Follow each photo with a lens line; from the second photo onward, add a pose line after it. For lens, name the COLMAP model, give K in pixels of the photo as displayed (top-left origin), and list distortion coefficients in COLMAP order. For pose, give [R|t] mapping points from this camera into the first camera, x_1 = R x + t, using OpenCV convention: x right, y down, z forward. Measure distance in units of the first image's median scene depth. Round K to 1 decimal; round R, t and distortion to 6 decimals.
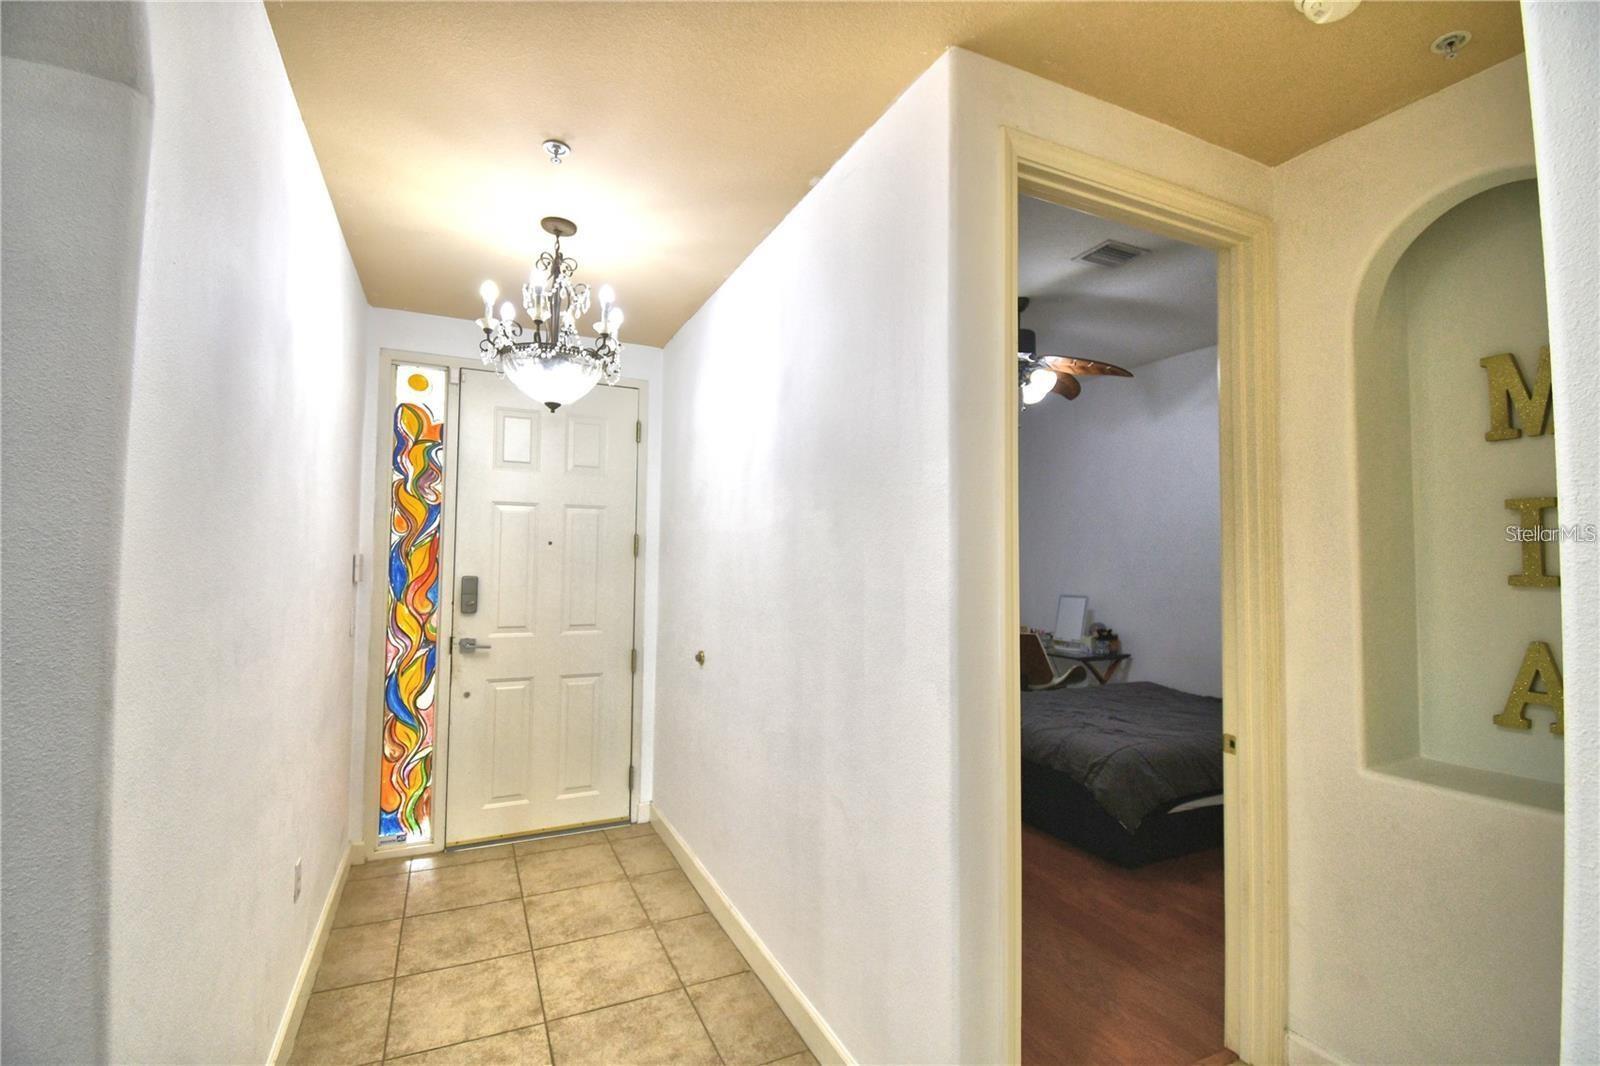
lens RADIAL K [[711.8, 0, 789.3], [0, 711.8, 529.1], [0, 0, 1]] dist [-0.000171, -0.010243]
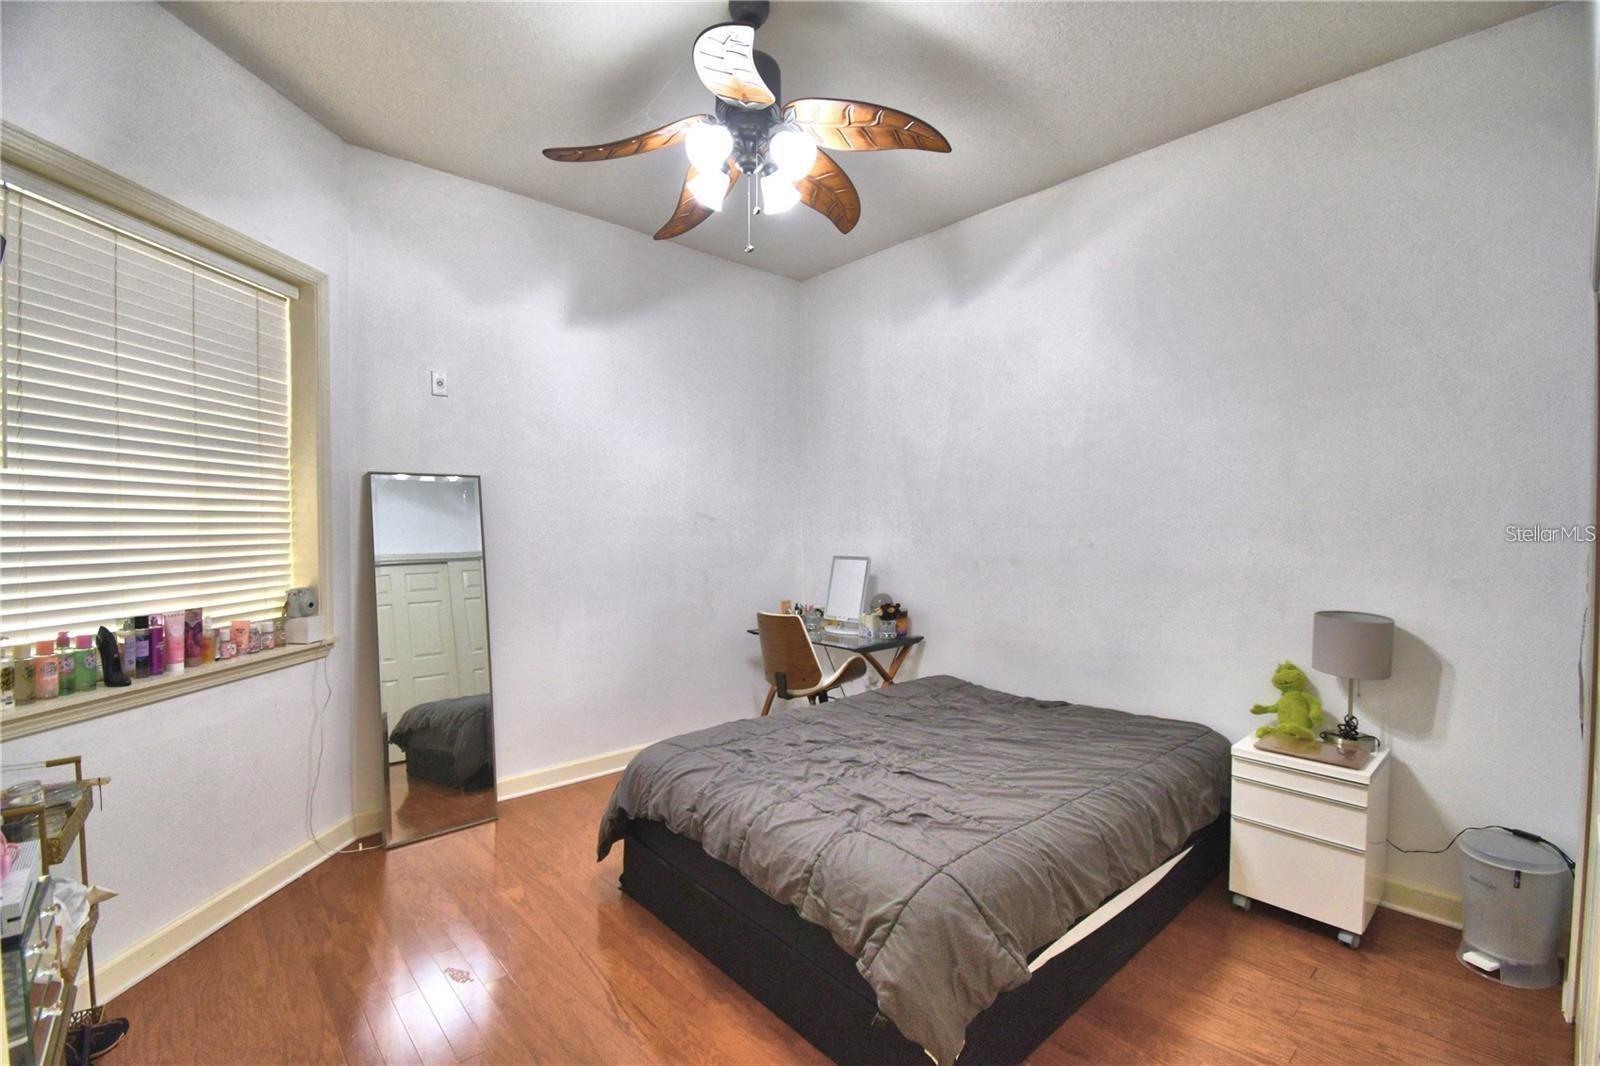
lens RADIAL K [[711.8, 0, 794.0], [0, 711.8, 530.9], [0, 0, 1]] dist [-0.000171, -0.010243]
pose [[0.958445, -0.013085, 0.284978, 0.155520], [-0.005146, 0.997992, 0.063129, 0.024428], [-0.285232, -0.061972, 0.956453, 0.367496]]
